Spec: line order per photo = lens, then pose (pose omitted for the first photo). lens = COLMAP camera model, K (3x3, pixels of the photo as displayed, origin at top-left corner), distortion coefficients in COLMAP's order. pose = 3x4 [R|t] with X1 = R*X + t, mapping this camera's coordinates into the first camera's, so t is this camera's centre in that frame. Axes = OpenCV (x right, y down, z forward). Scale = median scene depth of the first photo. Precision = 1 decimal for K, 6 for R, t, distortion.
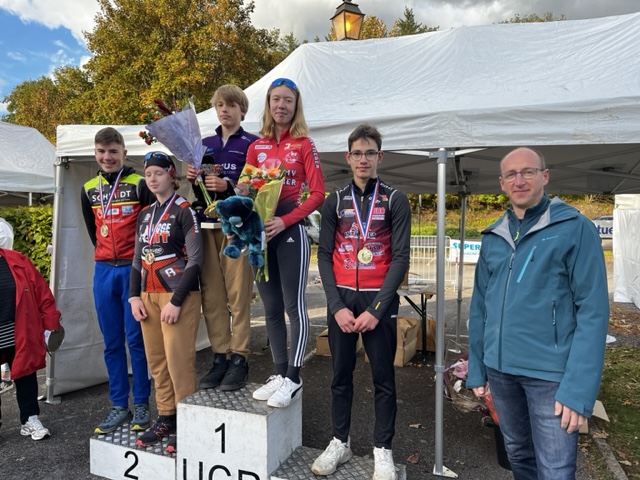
lens RADIAL K [[480.5, 0, 324.0], [0, 480.5, 248.3], [0, 0, 1]] dist [0.139995, -0.190452]
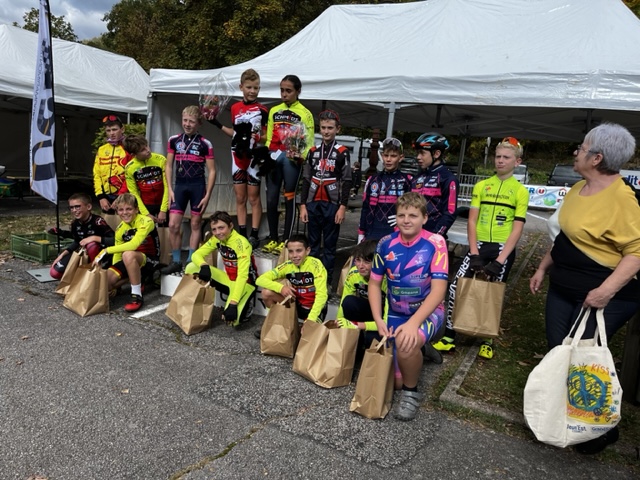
lens RADIAL K [[488.4, 0, 323.3], [0, 488.4, 250.1], [0, 0, 1]] dist [0.083649, -0.111725]
pose [[0.984334, 0.094325, -0.148960, 0.227050], [-0.072721, 0.986851, 0.144351, 0.027410], [0.160618, -0.131257, 0.978250, -0.412527]]
